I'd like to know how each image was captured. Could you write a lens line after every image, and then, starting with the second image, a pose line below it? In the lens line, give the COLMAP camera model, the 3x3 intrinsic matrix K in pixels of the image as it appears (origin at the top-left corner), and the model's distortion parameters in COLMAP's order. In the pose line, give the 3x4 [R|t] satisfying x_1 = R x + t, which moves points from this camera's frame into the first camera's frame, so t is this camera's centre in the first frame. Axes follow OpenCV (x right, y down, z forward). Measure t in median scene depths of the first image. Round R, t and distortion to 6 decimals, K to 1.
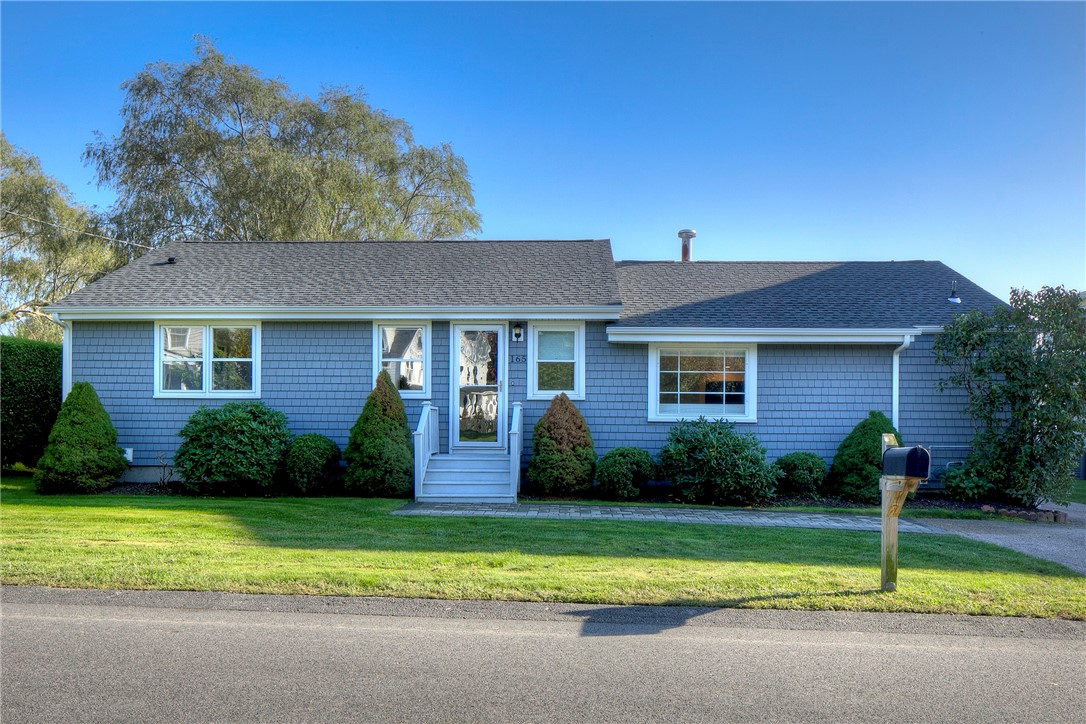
lens RADIAL K [[735.7, 0, 542.8], [0, 735.7, 410.9], [0, 0, 1]] dist [-0.002102, -0.000165]
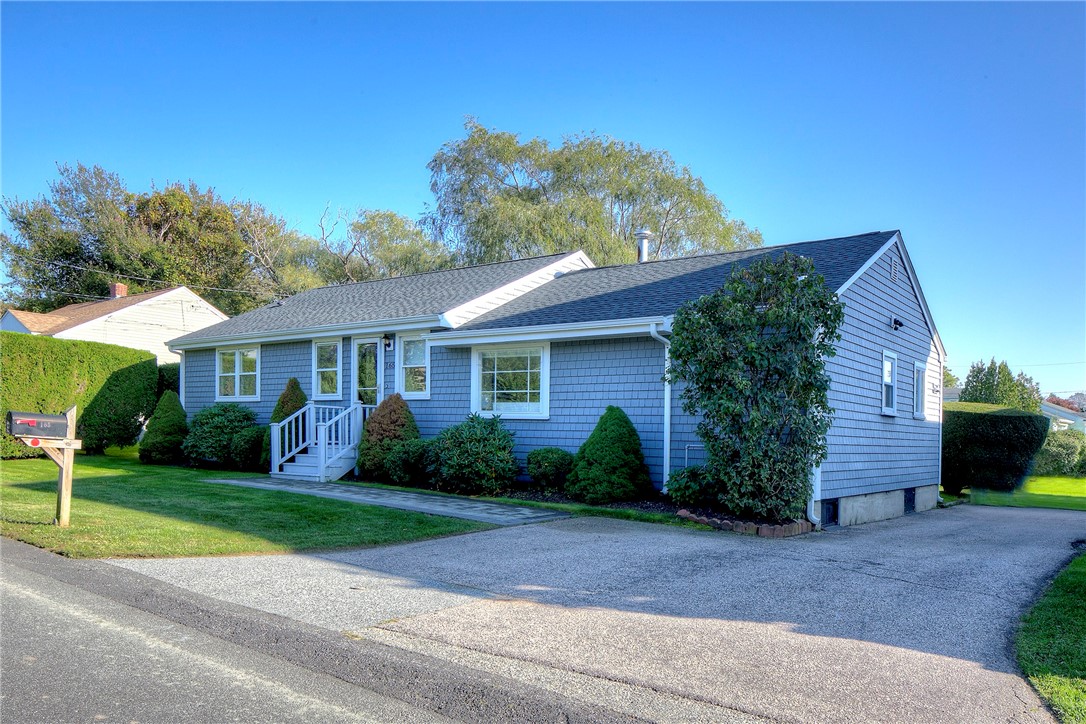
lens RADIAL K [[735.7, 0, 542.8], [0, 735.7, 410.9], [0, 0, 1]] dist [-0.002102, -0.000165]
pose [[0.846357, -0.002549, -0.532610, 0.811267], [-0.011928, 0.999647, -0.023739, 0.027843], [0.532482, 0.026445, 0.846028, 0.135355]]
